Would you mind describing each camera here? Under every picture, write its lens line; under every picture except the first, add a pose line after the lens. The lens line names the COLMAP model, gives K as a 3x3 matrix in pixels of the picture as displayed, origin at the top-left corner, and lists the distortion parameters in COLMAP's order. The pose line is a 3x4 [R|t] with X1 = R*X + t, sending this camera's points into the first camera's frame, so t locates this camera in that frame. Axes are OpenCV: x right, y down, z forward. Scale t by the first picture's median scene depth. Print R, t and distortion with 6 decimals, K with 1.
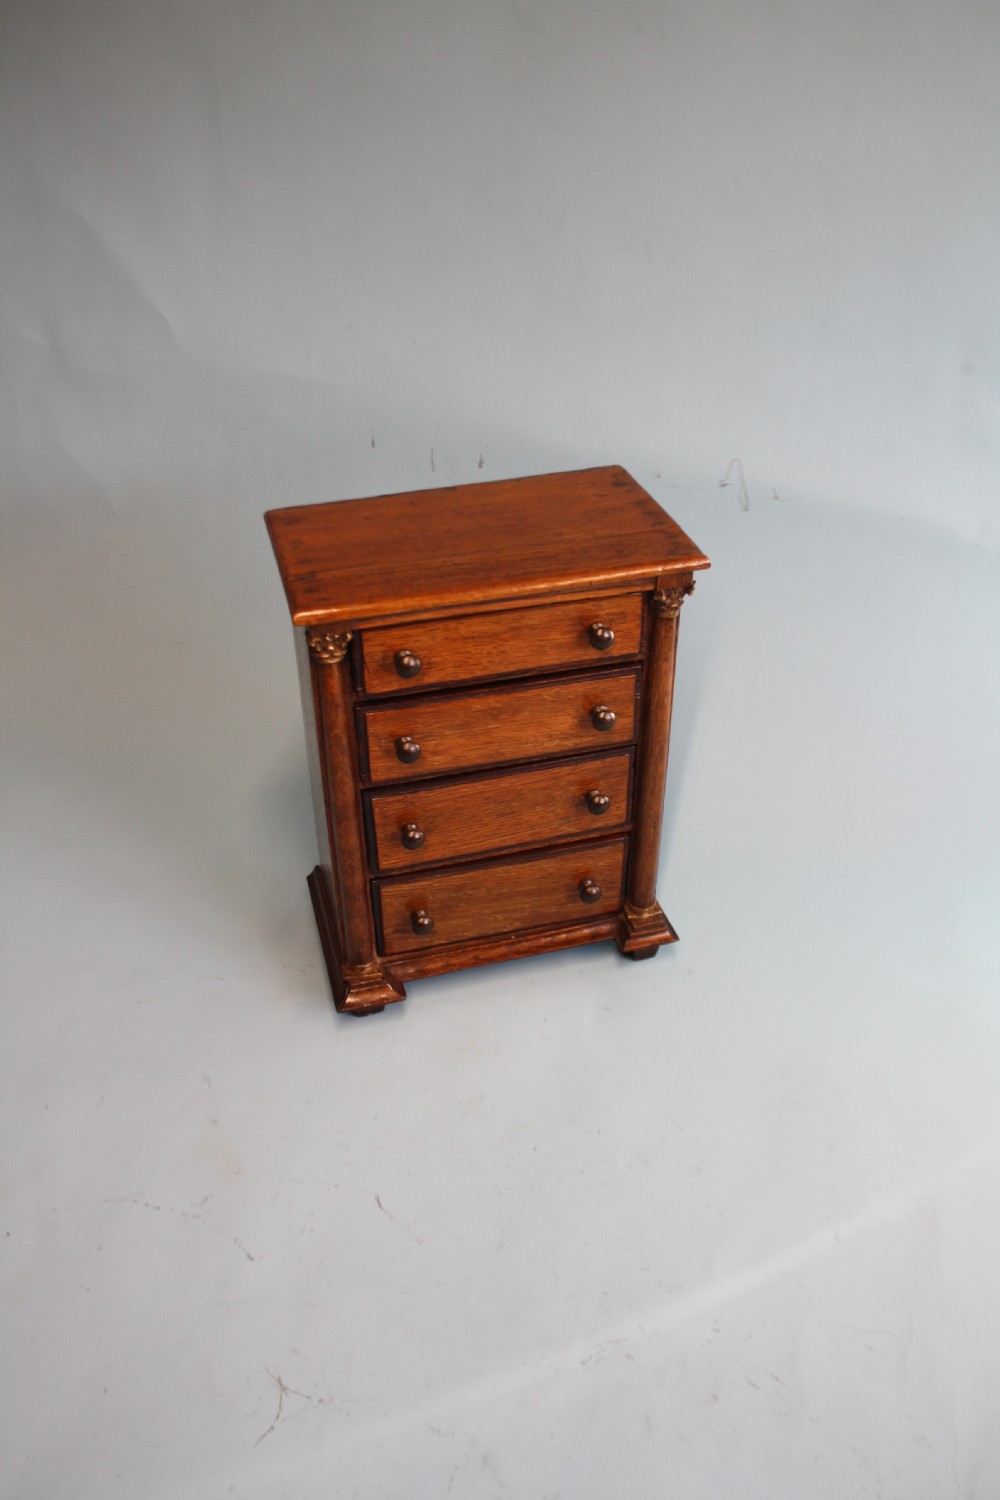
lens RADIAL K [[1214.6, 0, 500.0], [0, 1214.6, 750.0], [0, 0, 1]] dist [-0.172860, 0.116373]
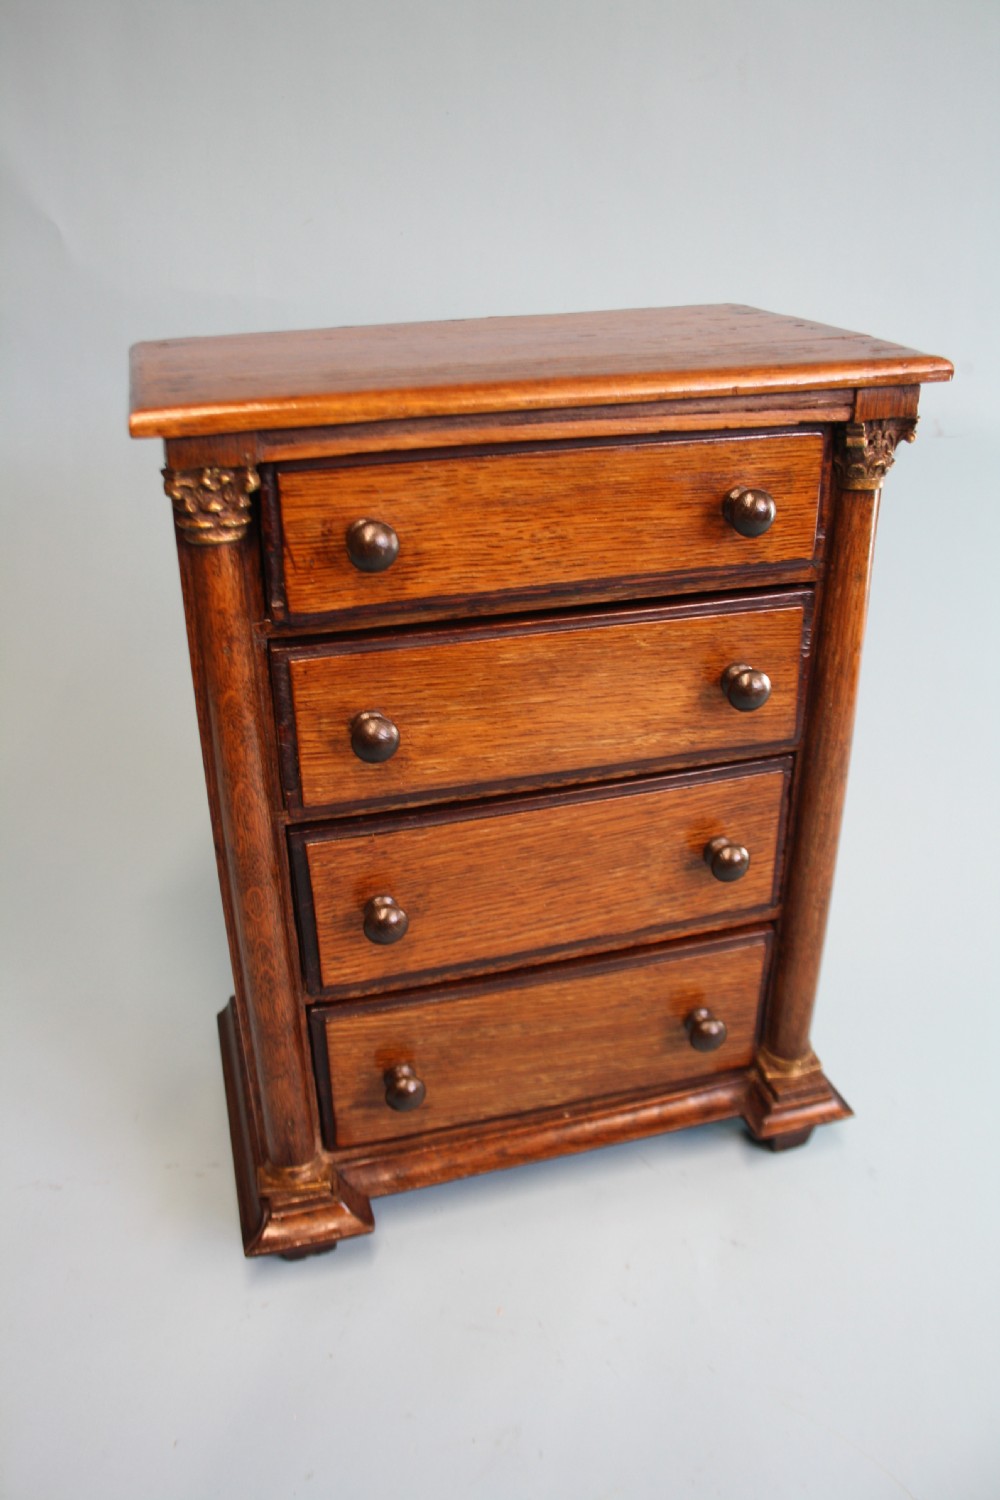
lens RADIAL K [[1214.6, 0, 500.0], [0, 1214.6, 750.0], [0, 0, 1]] dist [-0.172860, 0.116373]
pose [[0.999985, -0.005210, 0.001375, -0.022633], [0.005354, 0.989514, -0.144338, 0.074117], [-0.000609, 0.144343, 0.989528, 0.470532]]
